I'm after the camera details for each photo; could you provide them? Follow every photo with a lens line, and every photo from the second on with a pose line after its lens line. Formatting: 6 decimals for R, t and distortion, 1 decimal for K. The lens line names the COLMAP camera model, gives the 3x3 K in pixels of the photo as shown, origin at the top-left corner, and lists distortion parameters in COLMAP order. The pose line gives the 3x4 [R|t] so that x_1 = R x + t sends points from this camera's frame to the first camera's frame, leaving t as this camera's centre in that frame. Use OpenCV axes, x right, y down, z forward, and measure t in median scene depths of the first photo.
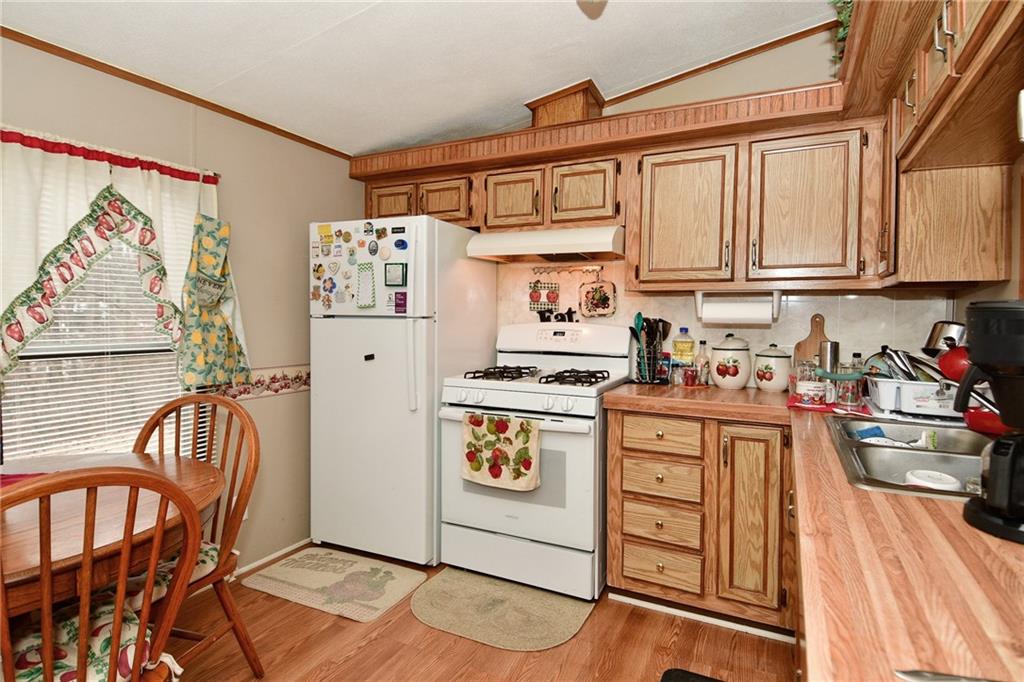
lens RADIAL K [[537.2, 0, 516.4], [0, 537.2, 335.4], [0, 0, 1]] dist [0.039556, -0.046367]
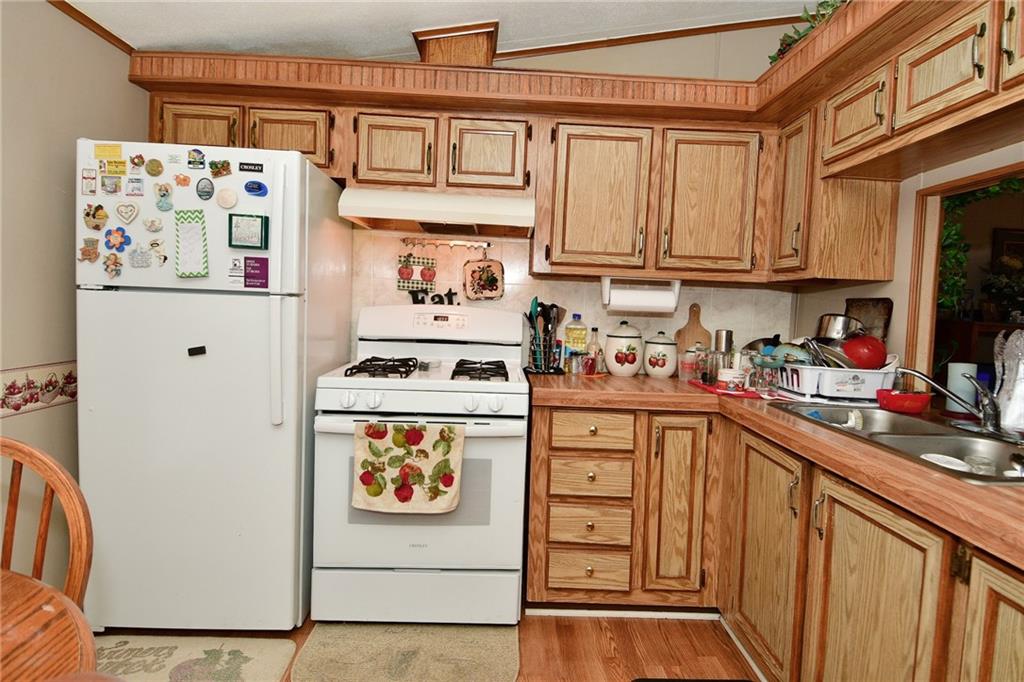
lens RADIAL K [[537.2, 0, 517.8], [0, 537.2, 335.4], [0, 0, 1]] dist [0.039556, -0.046367]
pose [[0.882981, -0.003879, 0.469393, -0.257278], [-0.013485, 0.999344, 0.033625, -0.007909], [-0.469215, -0.036020, 0.882349, 0.227901]]
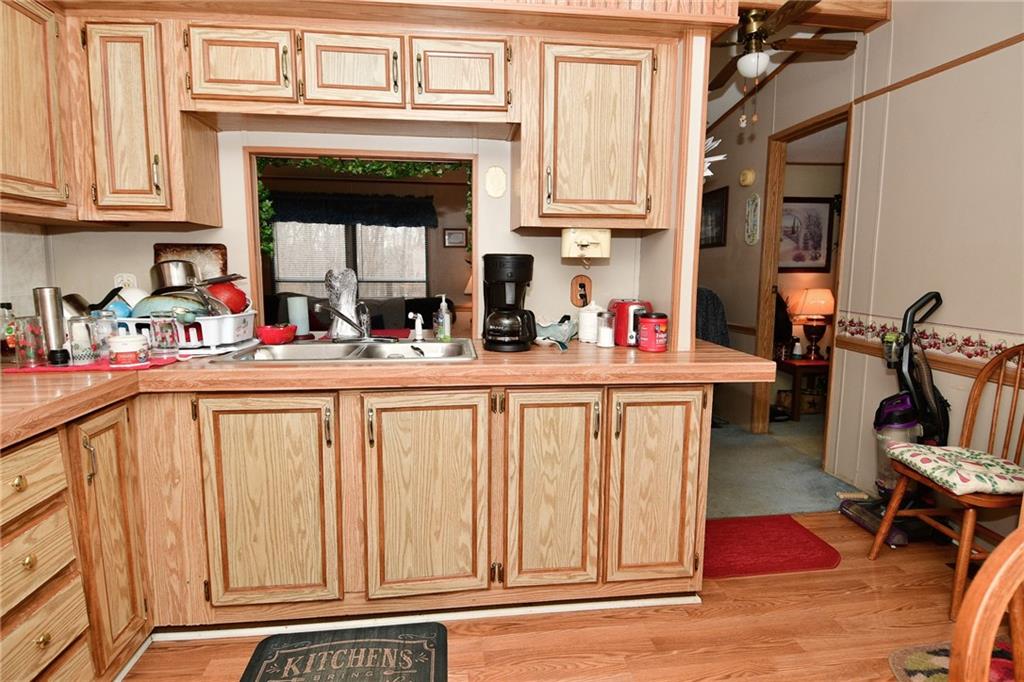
lens RADIAL K [[537.2, 0, 512.7], [0, 537.2, 338.0], [0, 0, 1]] dist [0.039556, -0.046367]
pose [[-0.556222, -0.116979, 0.822759, -0.366079], [0.017956, 0.988120, 0.152629, -0.020203], [-0.830840, 0.099669, -0.547514, 0.797956]]
